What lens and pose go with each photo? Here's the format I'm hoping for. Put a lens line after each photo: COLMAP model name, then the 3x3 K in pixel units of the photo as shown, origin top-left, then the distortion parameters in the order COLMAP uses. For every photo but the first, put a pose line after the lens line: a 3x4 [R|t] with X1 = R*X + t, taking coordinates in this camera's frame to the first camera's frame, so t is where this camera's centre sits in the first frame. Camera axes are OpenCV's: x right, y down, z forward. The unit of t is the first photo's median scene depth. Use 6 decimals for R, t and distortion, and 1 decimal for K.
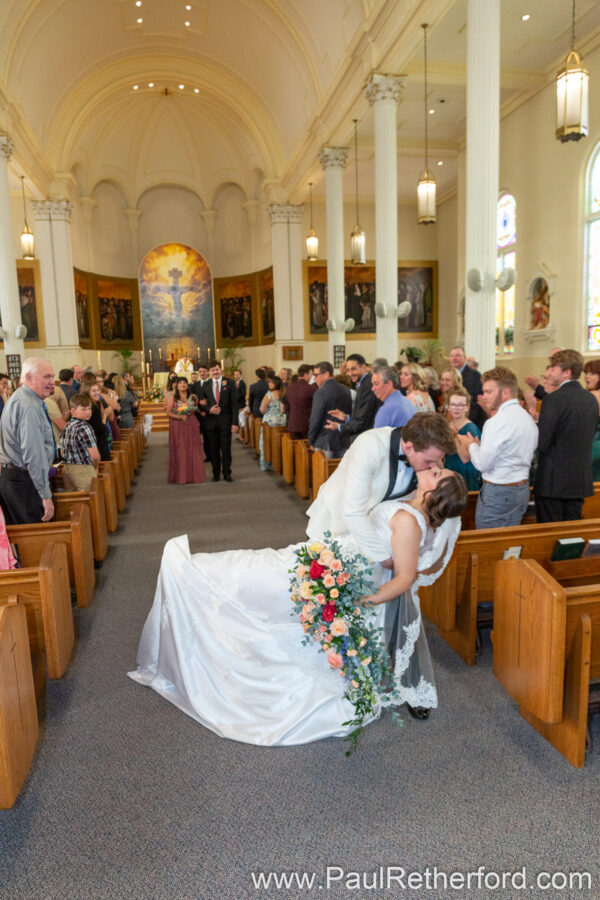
lens RADIAL K [[602.2, 0, 301.7], [0, 602.2, 449.7], [0, 0, 1]] dist [-0.001518, 0.000062]
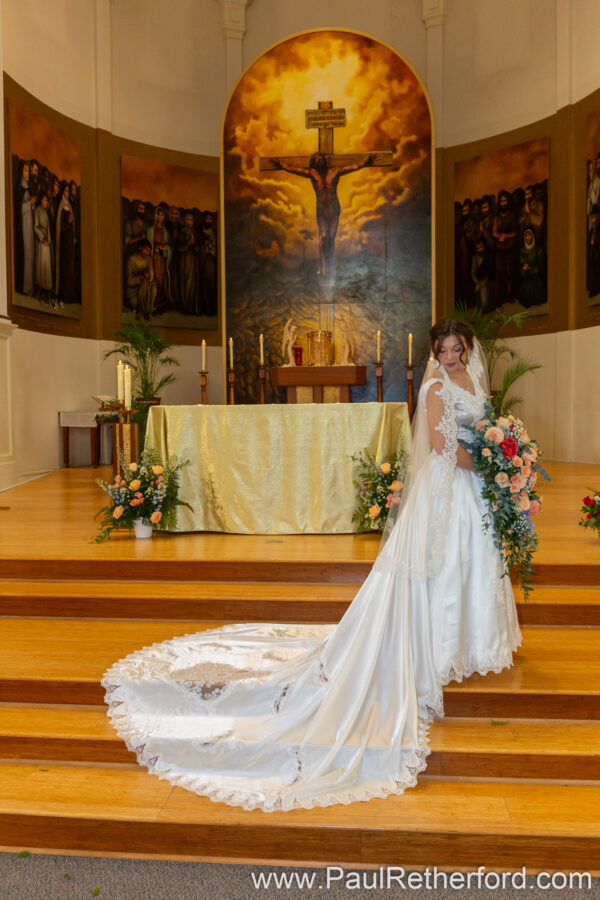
lens RADIAL K [[840.6, 0, 301.3], [0, 840.6, 449.2], [0, 0, 1]] dist [-0.056865, 0.000000]
pose [[0.953324, 0.038864, -0.299436, -0.073607], [-0.062257, 0.995674, -0.068979, -0.071806], [0.295460, 0.084401, 0.951620, 0.556055]]
